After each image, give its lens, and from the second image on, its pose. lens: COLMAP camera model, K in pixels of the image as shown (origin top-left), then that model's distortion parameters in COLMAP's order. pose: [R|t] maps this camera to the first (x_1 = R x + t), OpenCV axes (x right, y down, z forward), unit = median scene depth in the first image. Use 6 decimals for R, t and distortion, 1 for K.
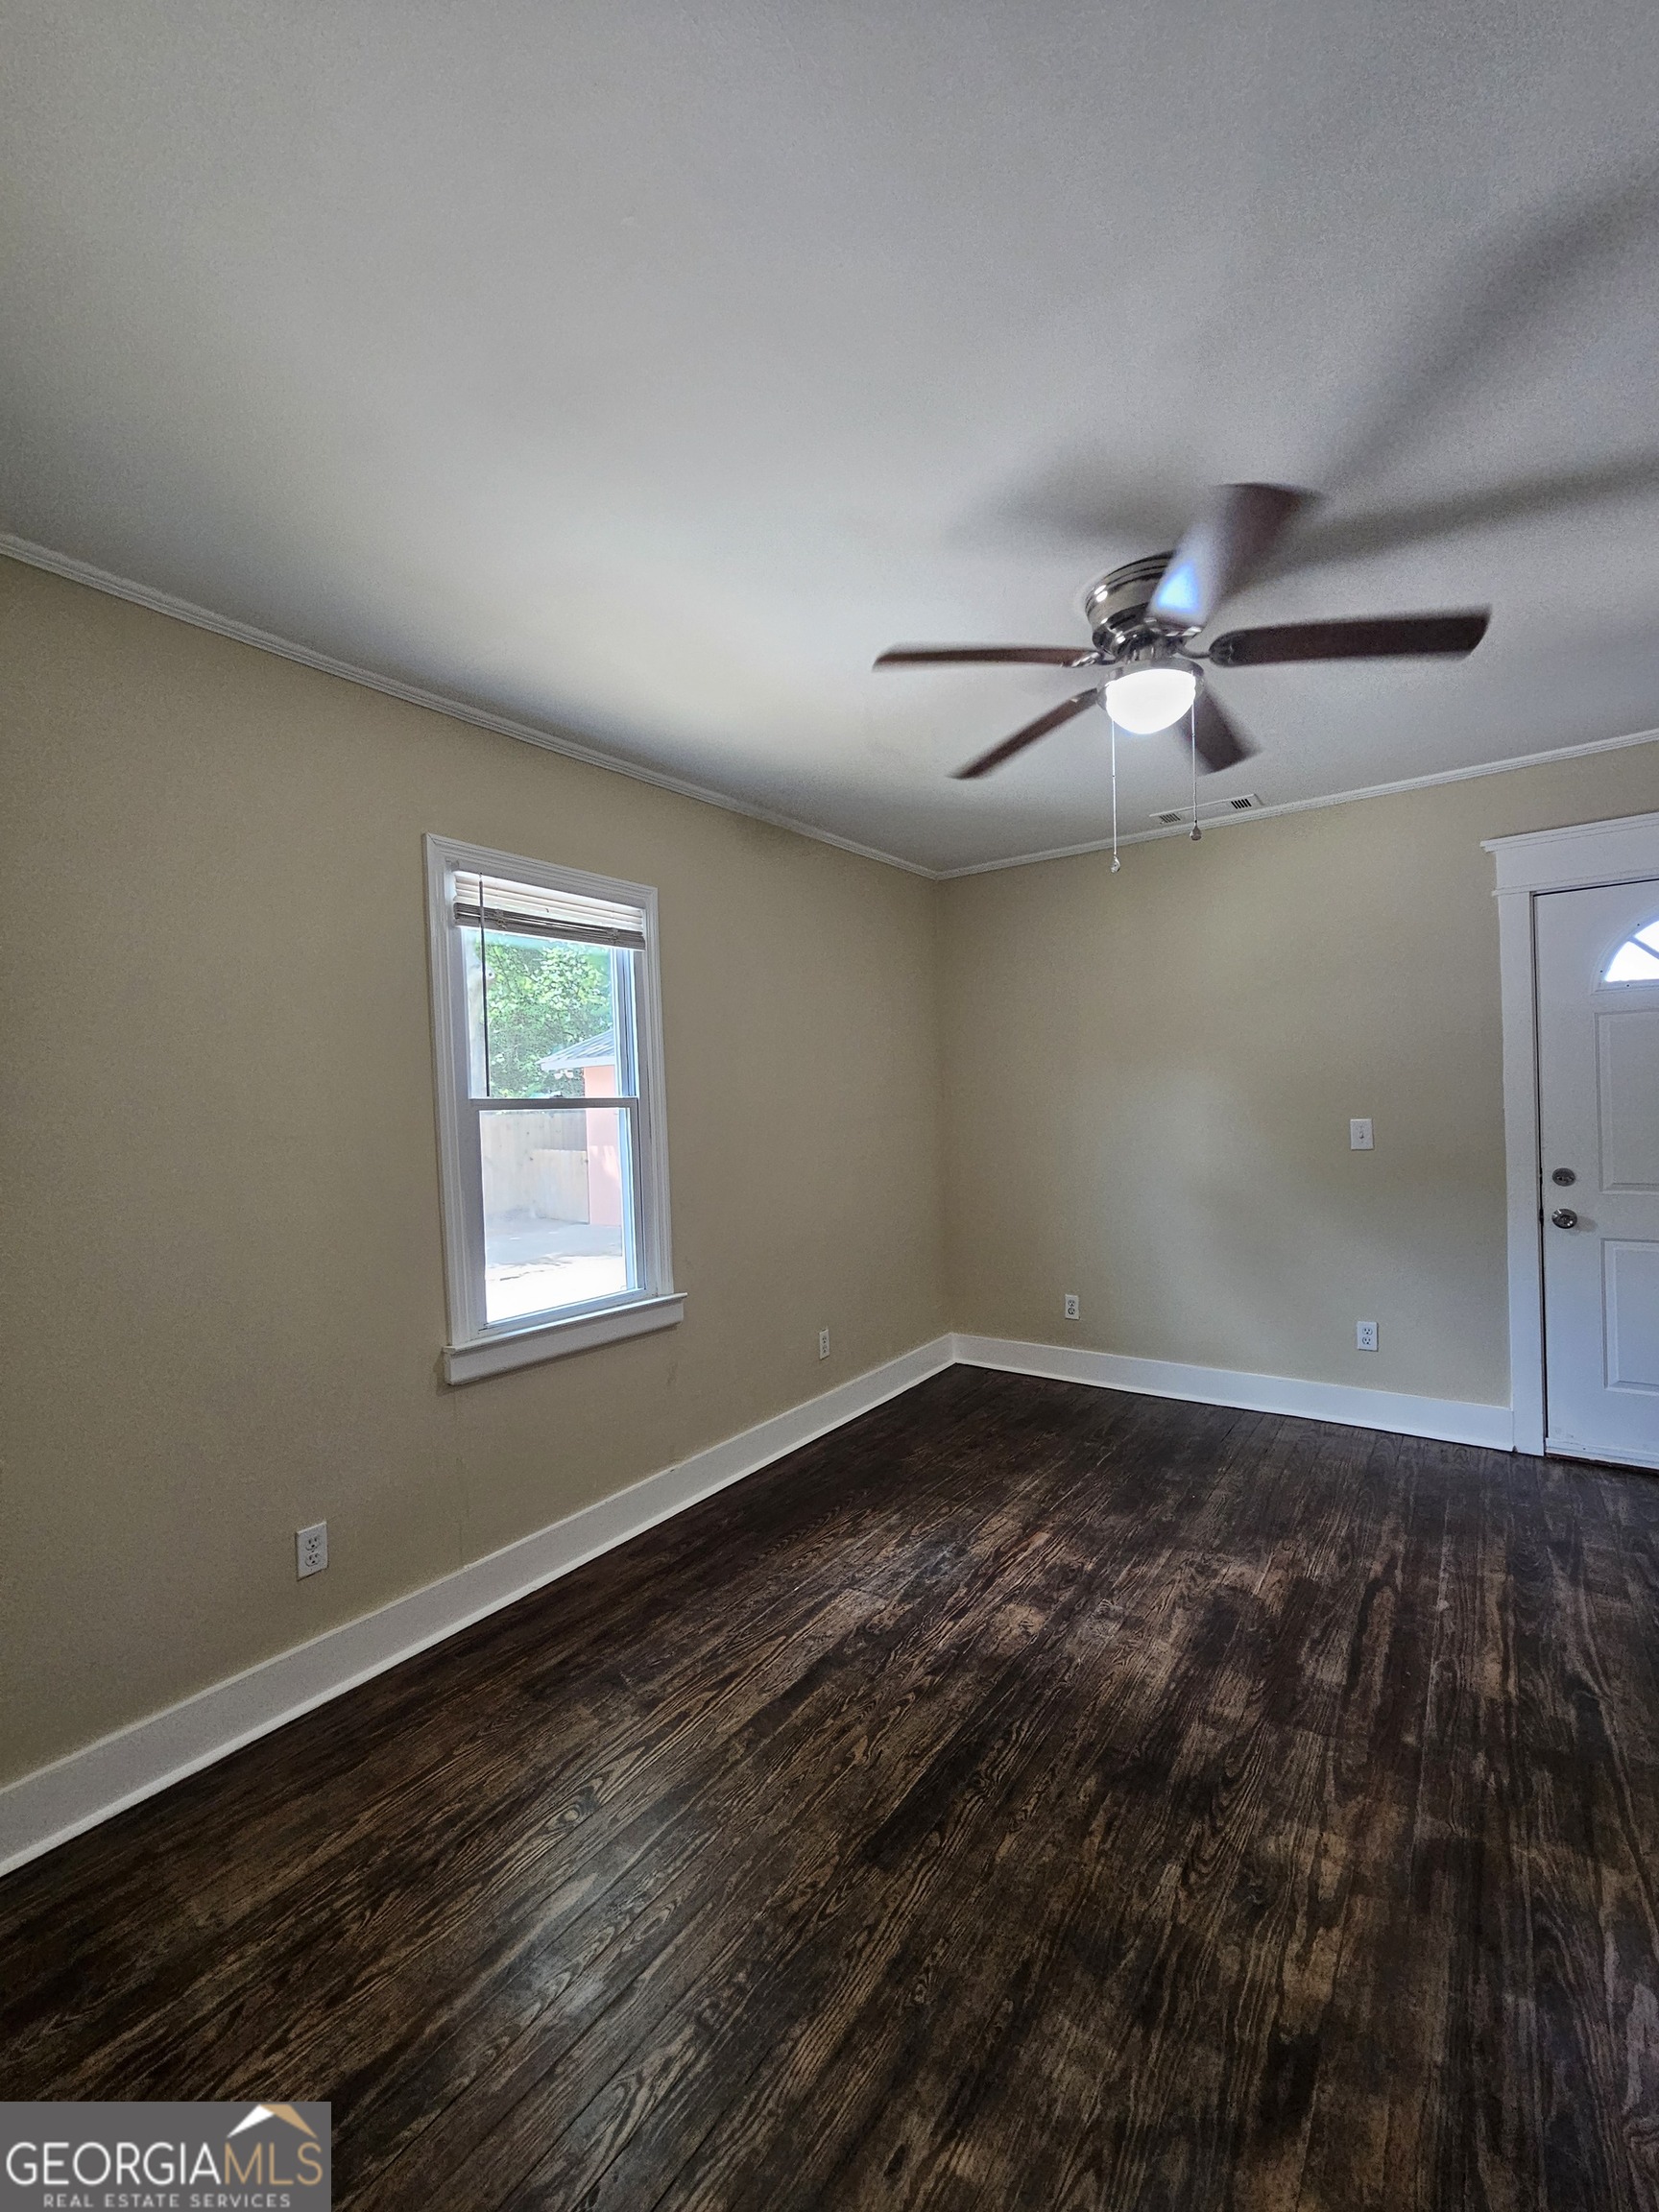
lens RADIAL K [[912.6, 0, 841.2], [0, 912.6, 1115.1], [0, 0, 1]] dist [-0.006266, 0.002524]
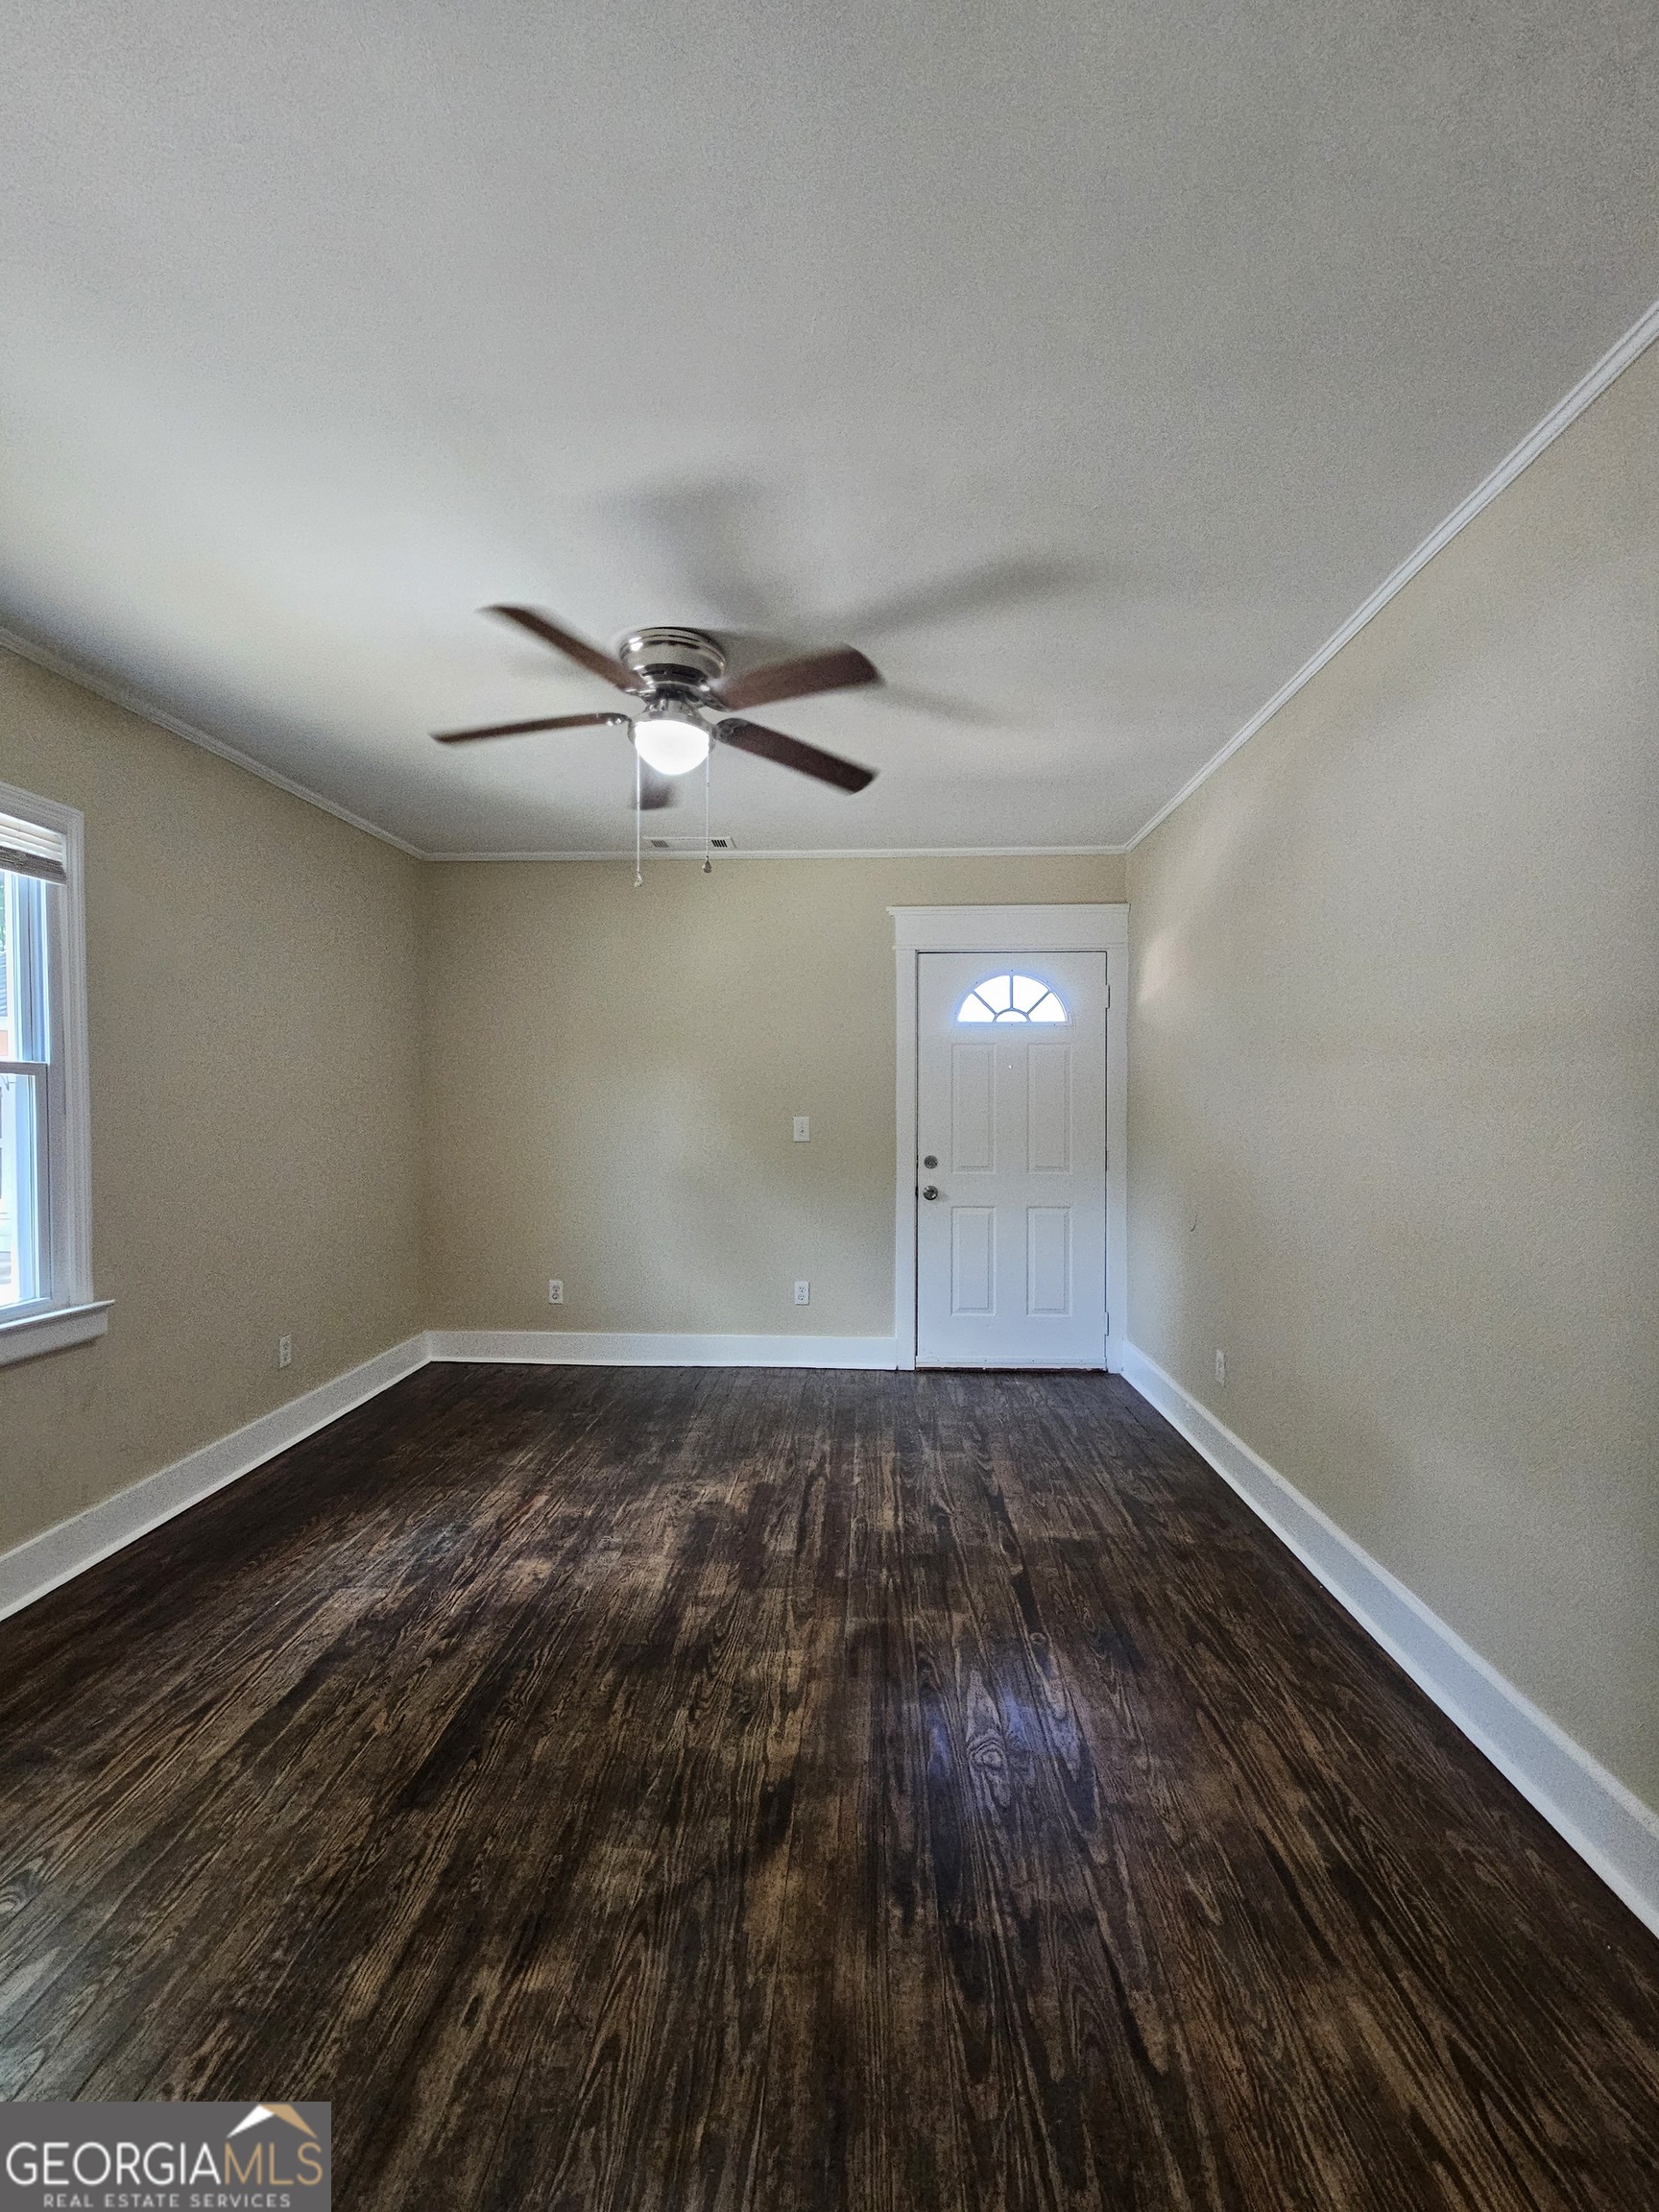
lens RADIAL K [[909.8, 0, 839.0], [0, 909.8, 1125.2], [0, 0, 1]] dist [-0.004014, 0.002624]
pose [[0.834407, 0.020857, 0.550754, -0.115461], [-0.022698, 0.999736, -0.003472, 0.033072], [-0.550681, -0.009604, 0.834660, -0.097546]]
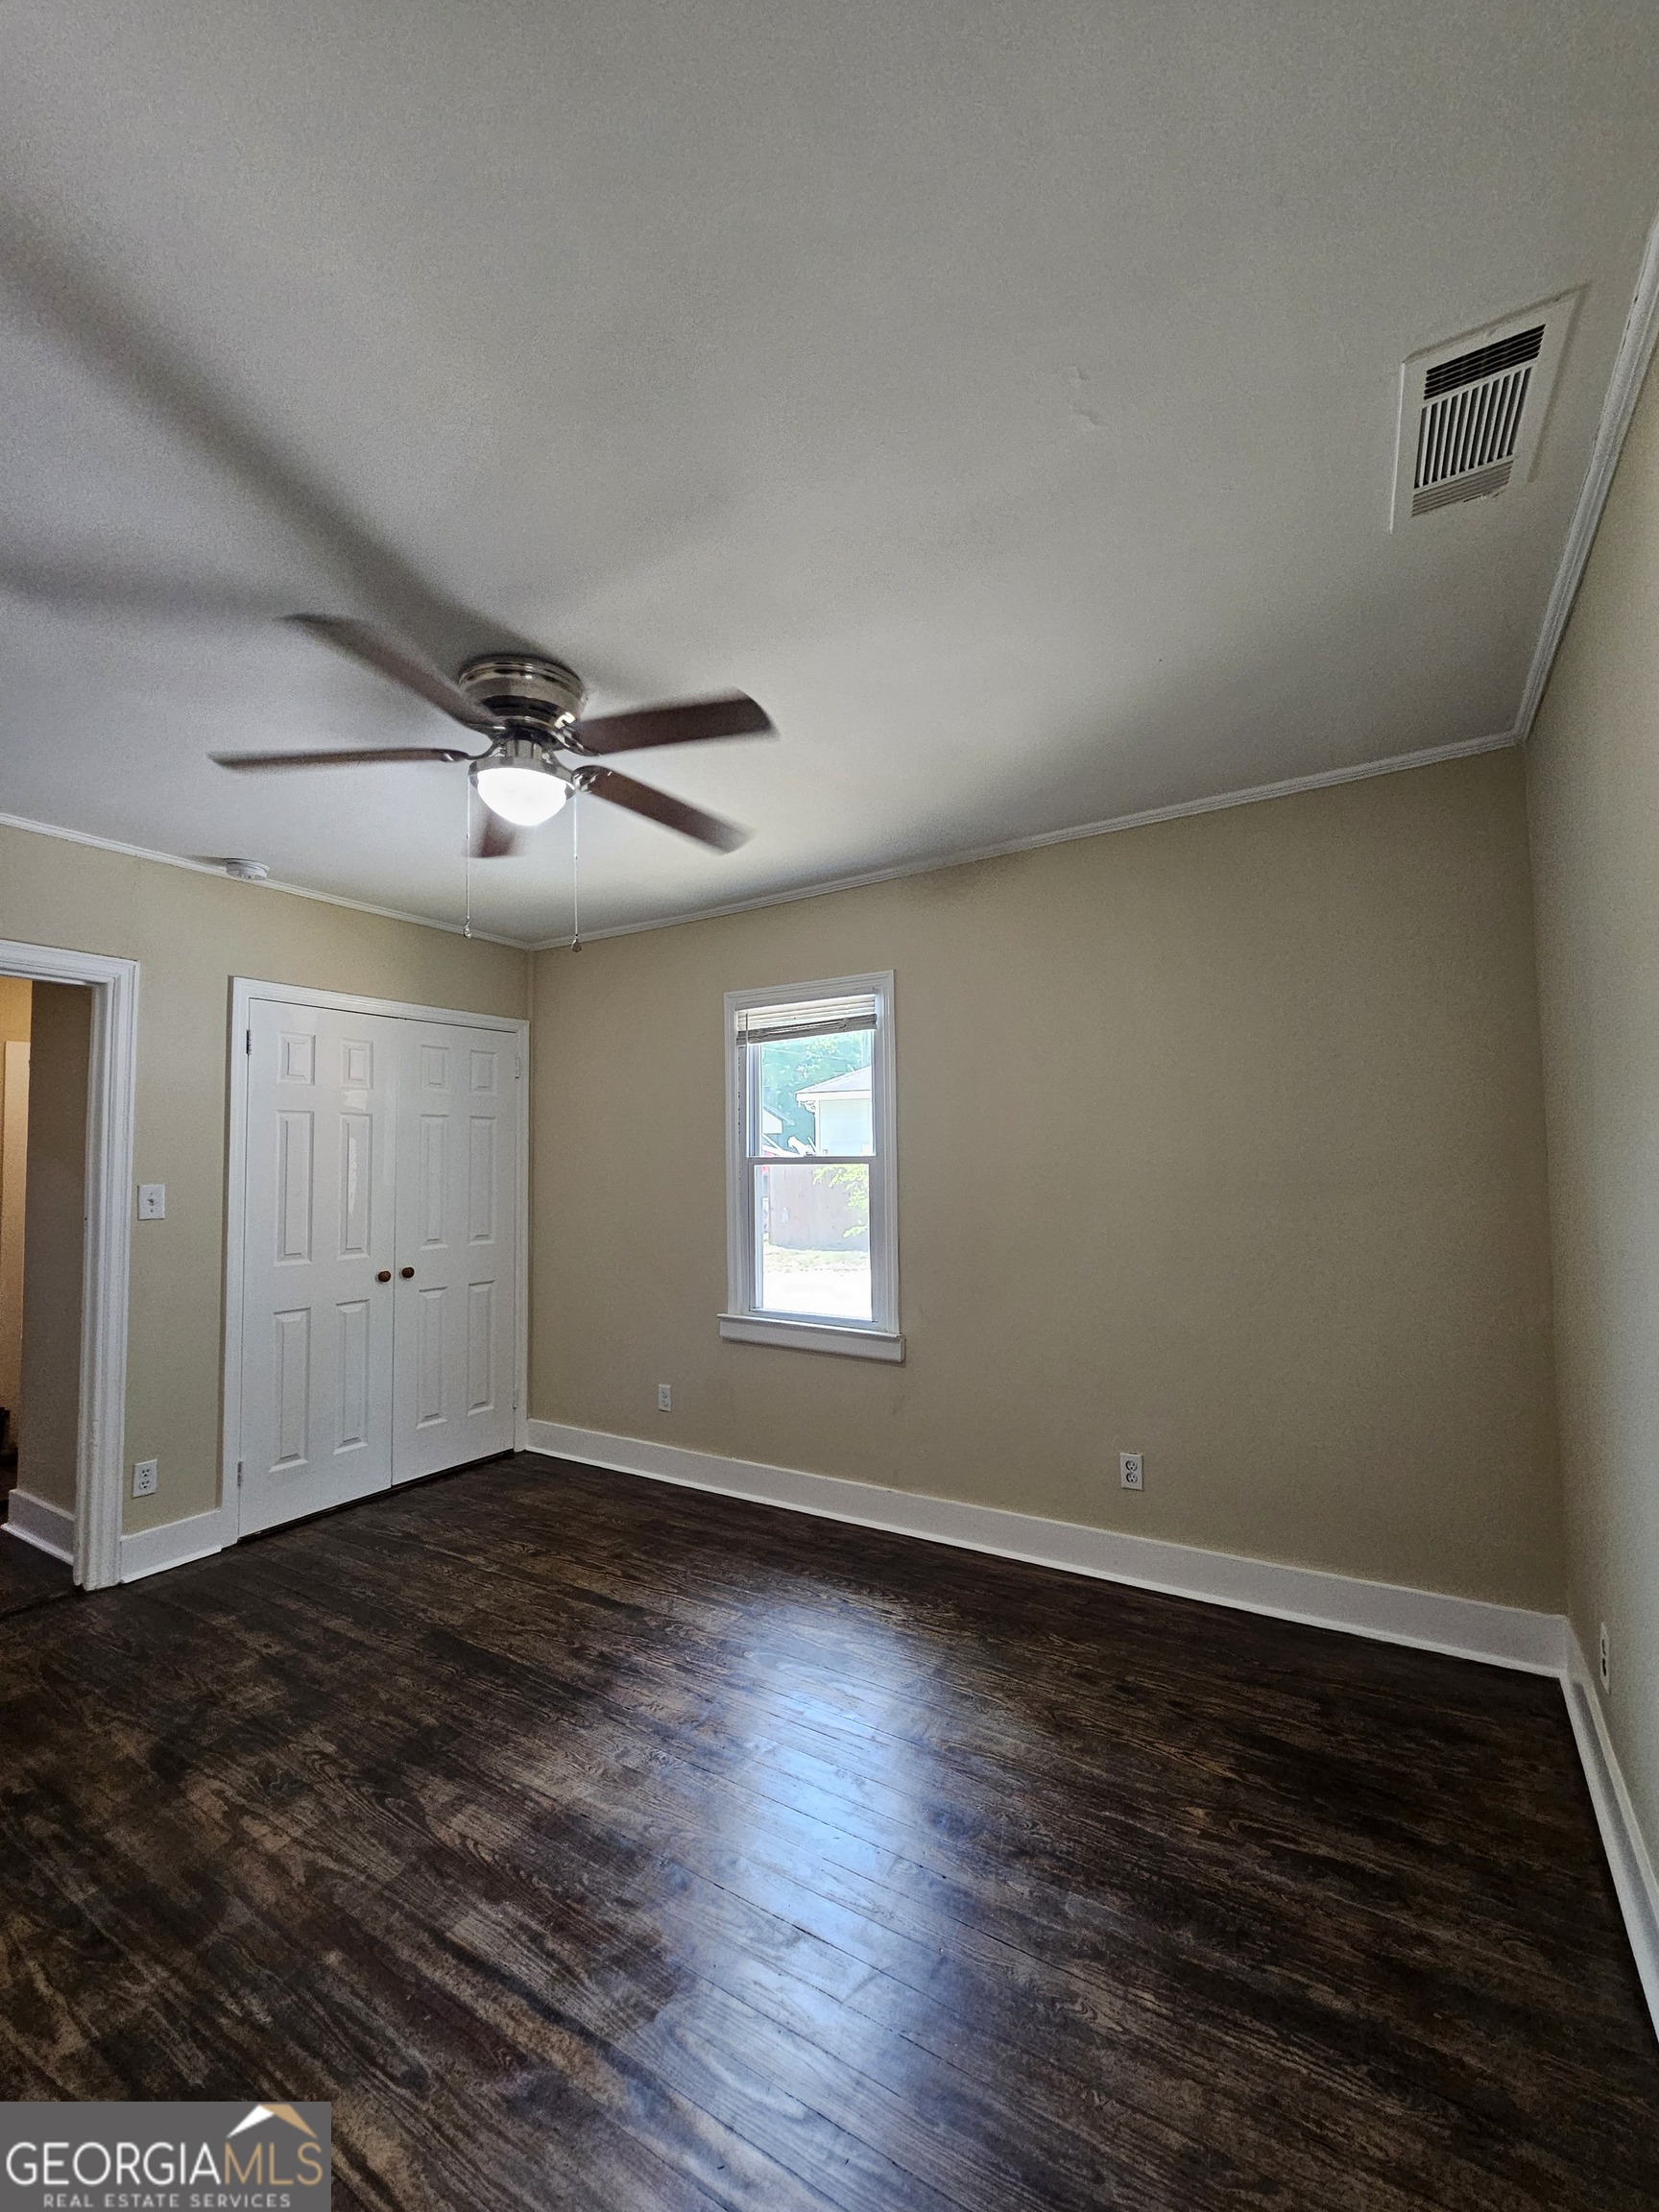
lens RADIAL K [[912.6, 0, 841.2], [0, 912.6, 1115.1], [0, 0, 1]] dist [-0.006266, 0.002524]
pose [[0.061528, -0.014545, -0.997999, 1.418214], [0.003986, 0.999889, -0.014327, -0.082400], [0.998097, -0.003096, 0.061579, 1.333289]]
